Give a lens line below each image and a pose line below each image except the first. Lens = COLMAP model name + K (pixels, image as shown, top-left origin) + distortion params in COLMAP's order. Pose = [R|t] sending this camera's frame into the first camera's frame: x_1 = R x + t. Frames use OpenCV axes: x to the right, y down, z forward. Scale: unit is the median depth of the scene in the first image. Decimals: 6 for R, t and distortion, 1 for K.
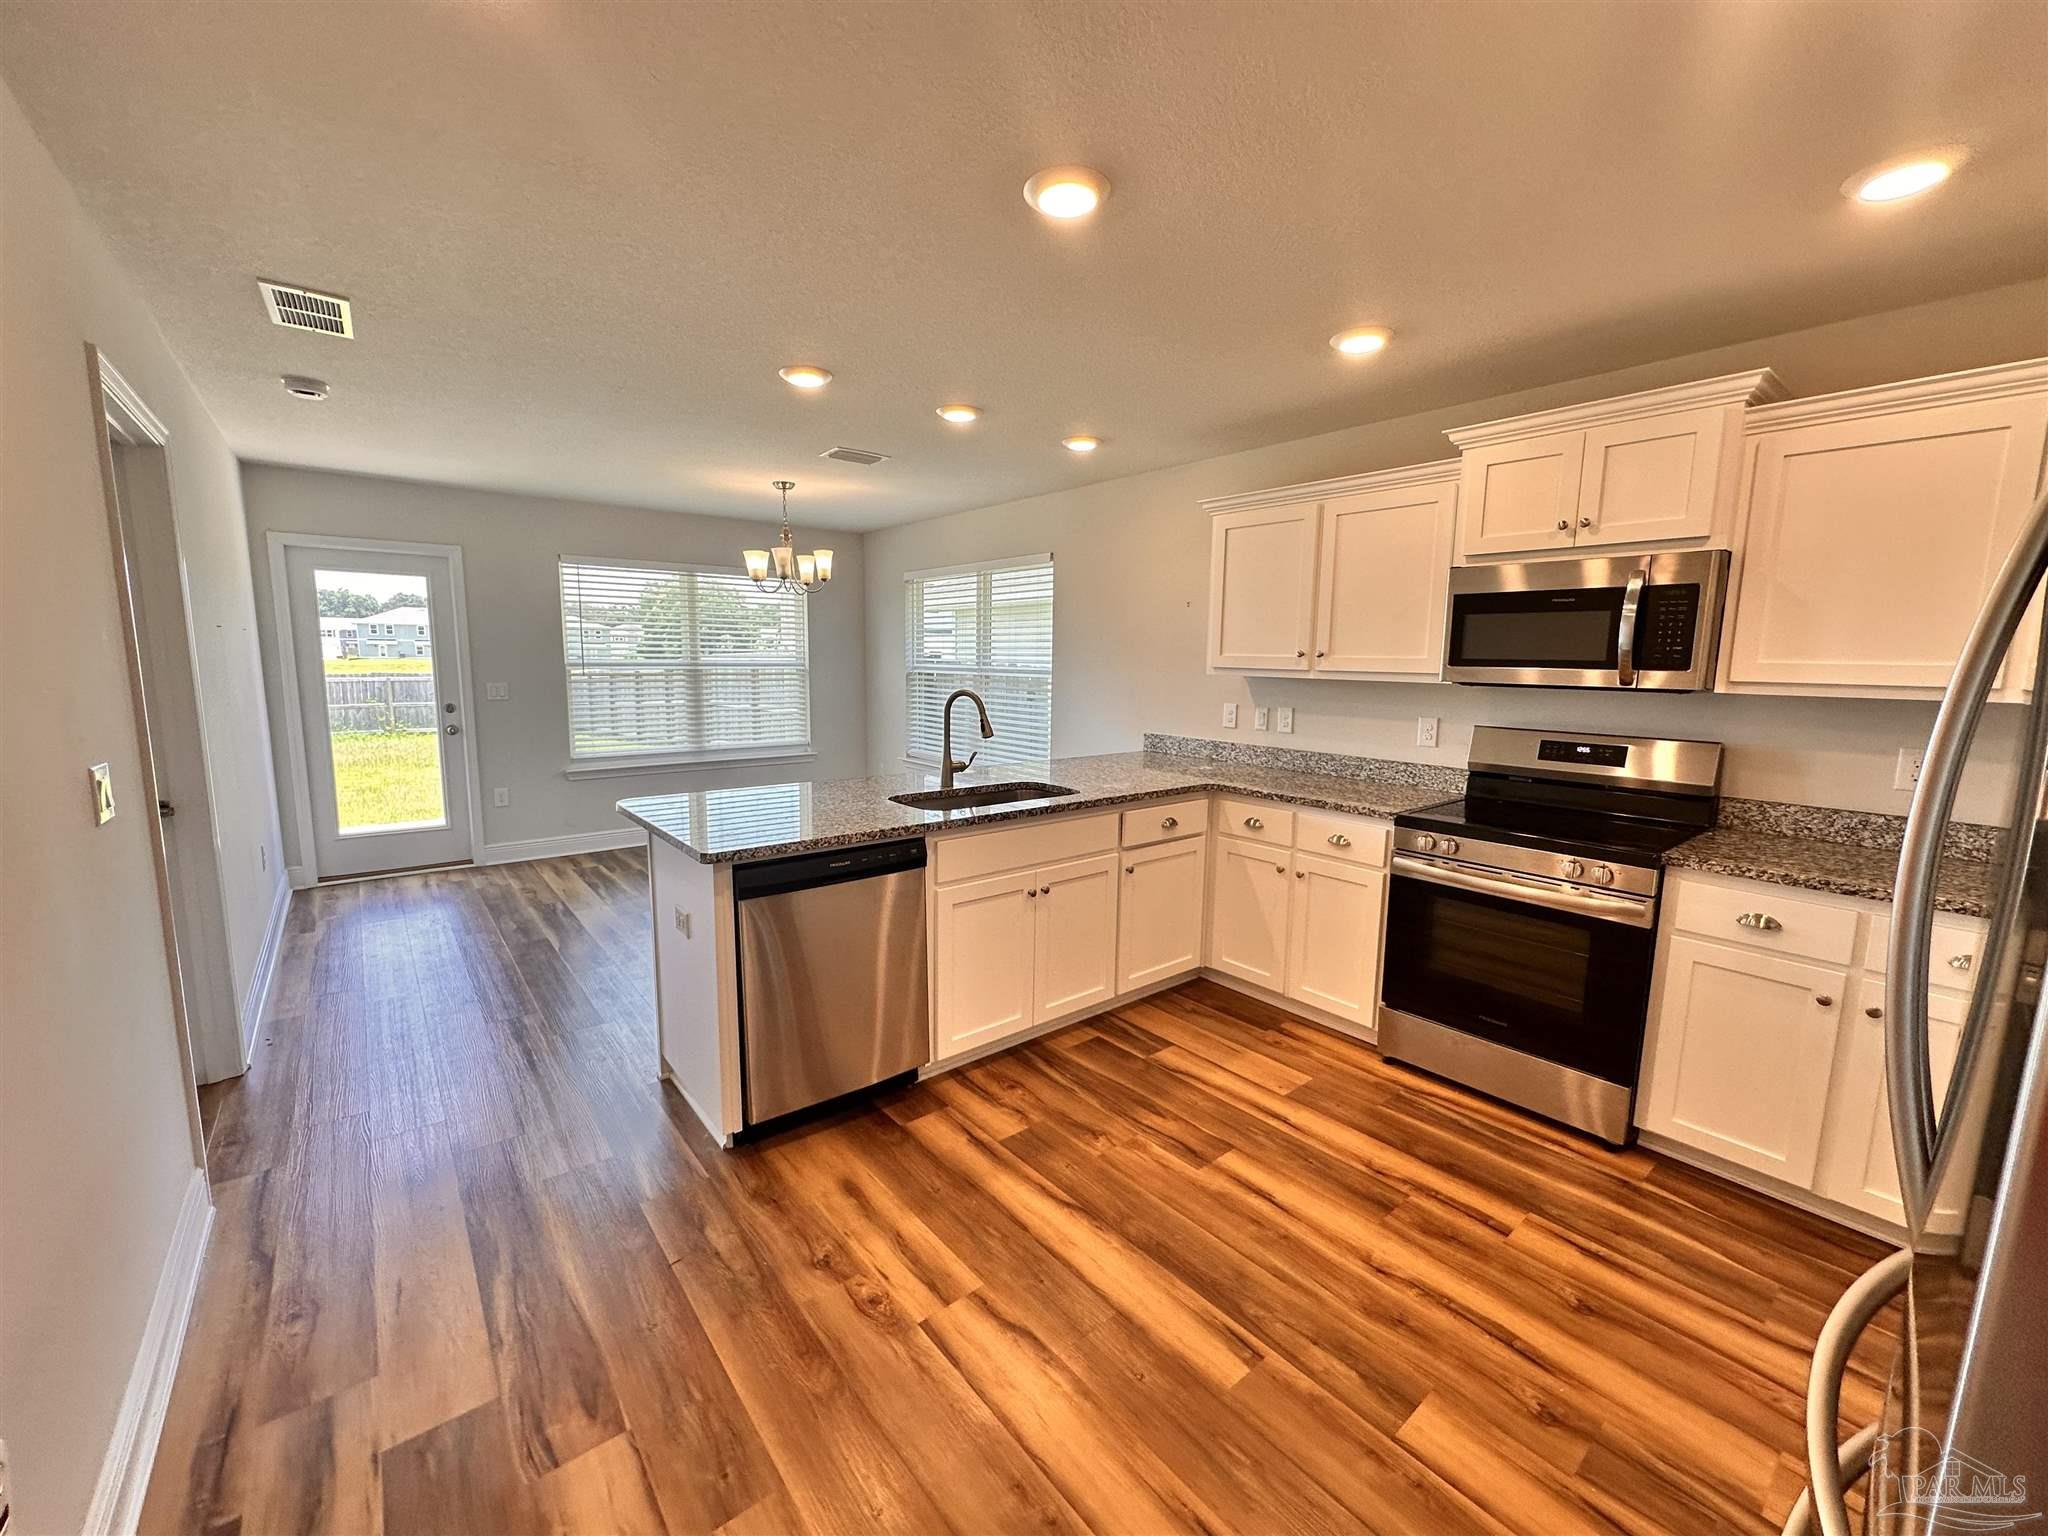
lens RADIAL K [[826.8, 0, 1024.0], [0, 826.8, 768.0], [0, 0, 1]] dist [-0.003653, -0.000202]
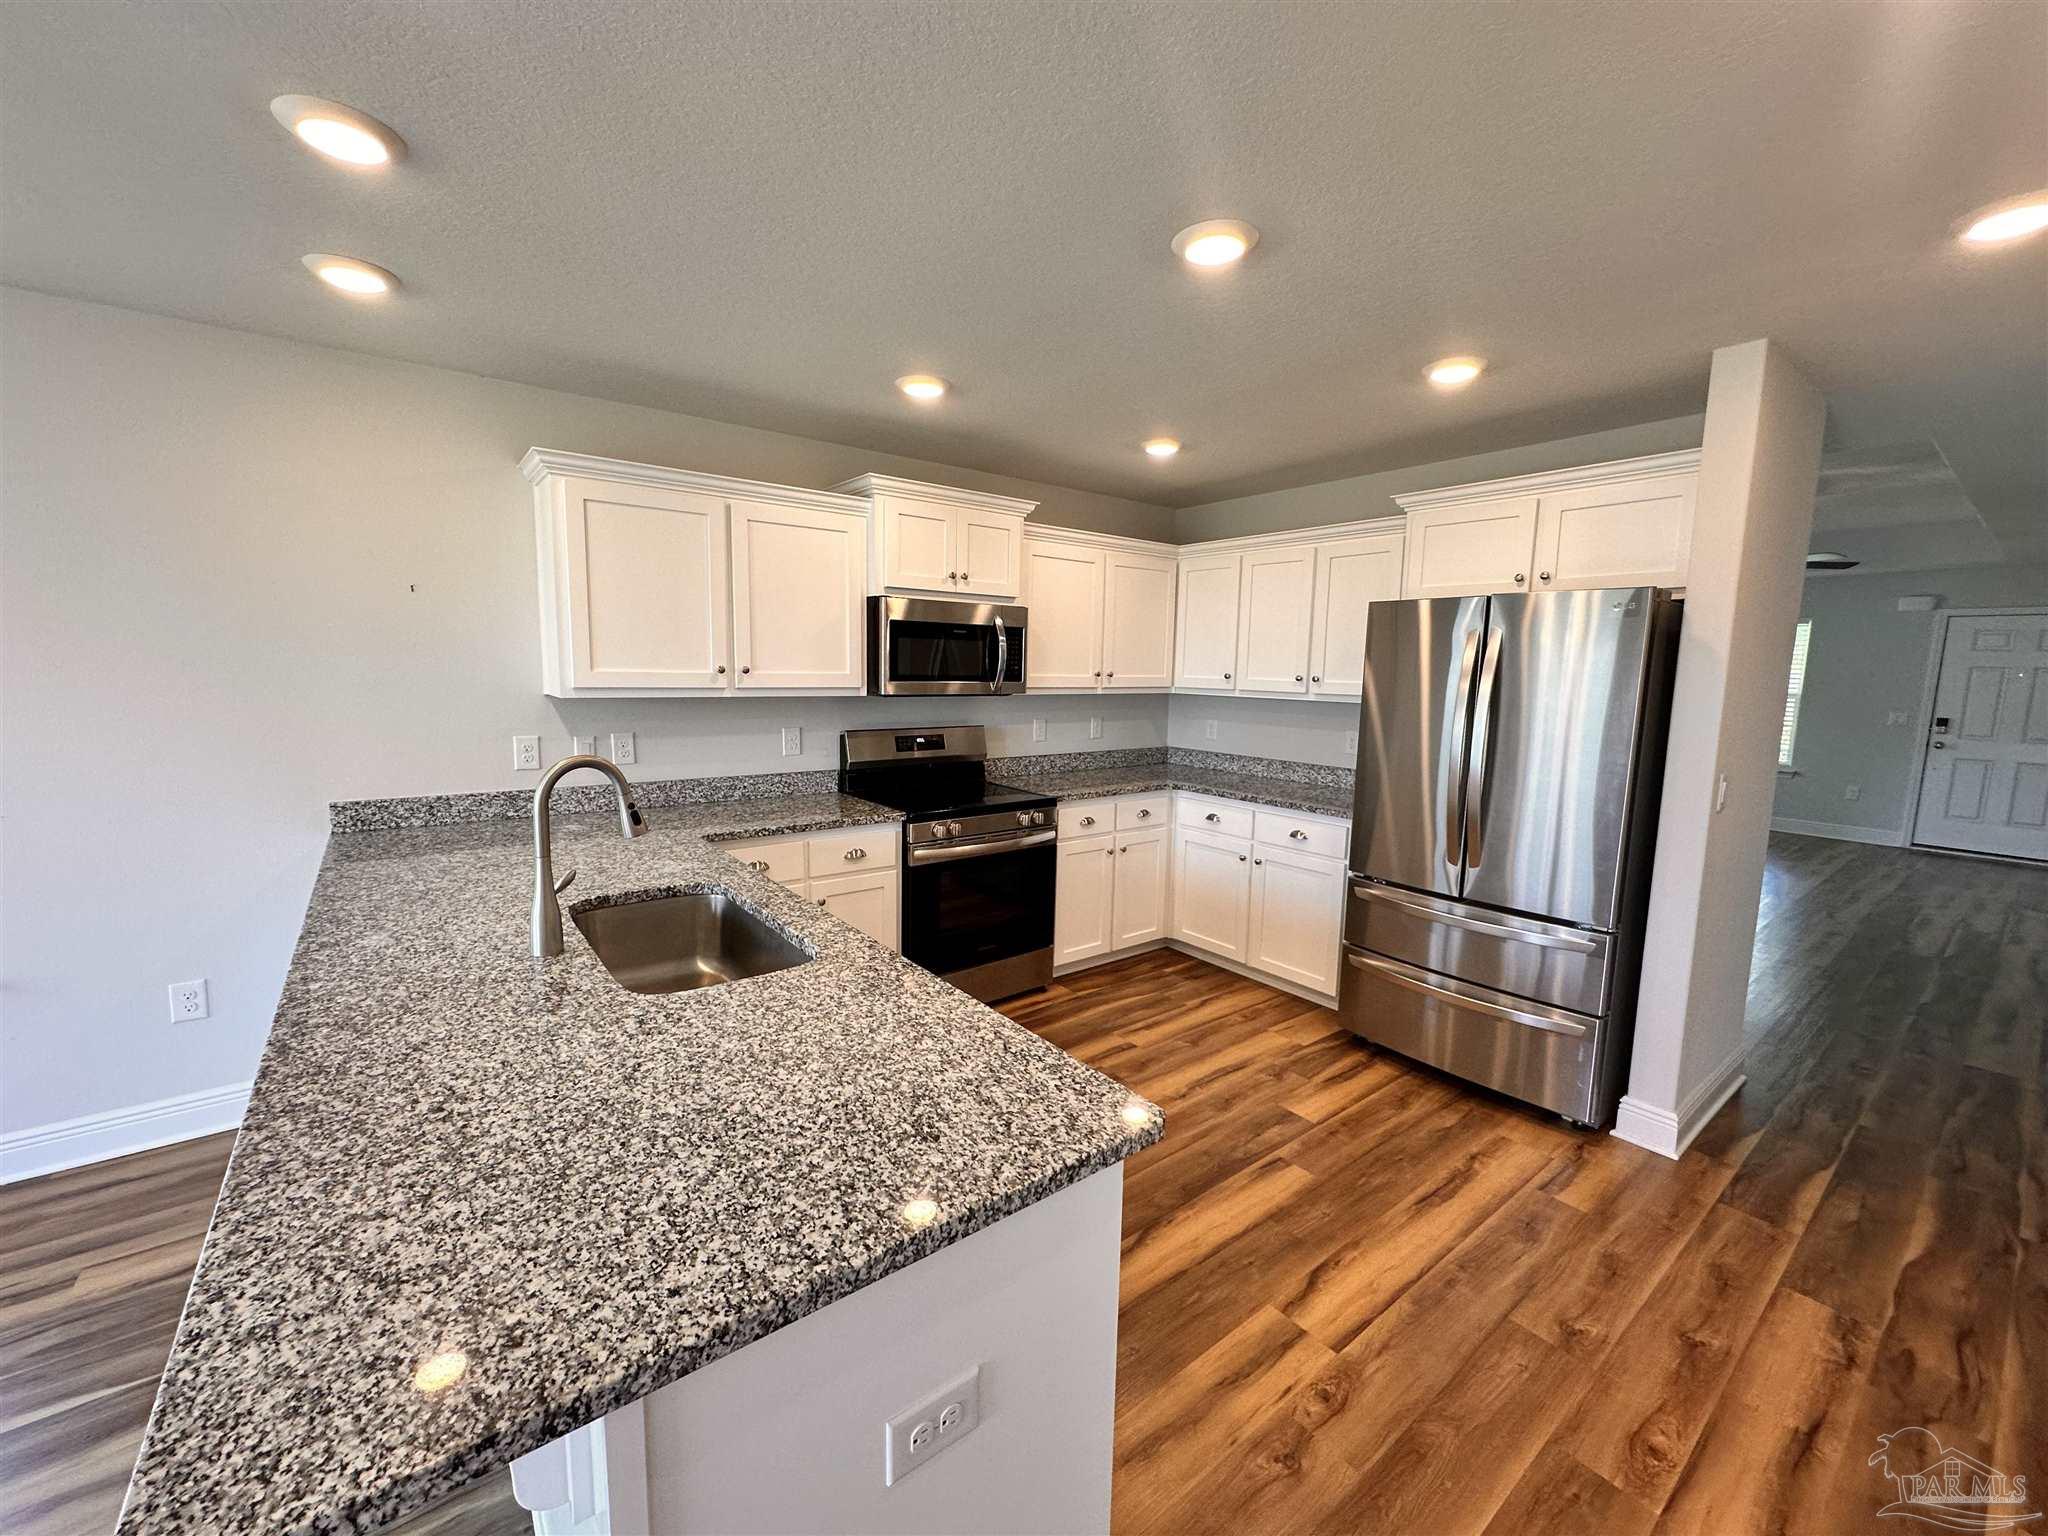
lens RADIAL K [[826.8, 0, 1024.0], [0, 826.8, 768.0], [0, 0, 1]] dist [-0.003653, -0.000202]
pose [[0.013372, -0.136326, 0.990574, -0.839748], [0.117947, 0.983961, 0.133823, -0.176406], [-0.992930, 0.115045, 0.029237, 1.024645]]
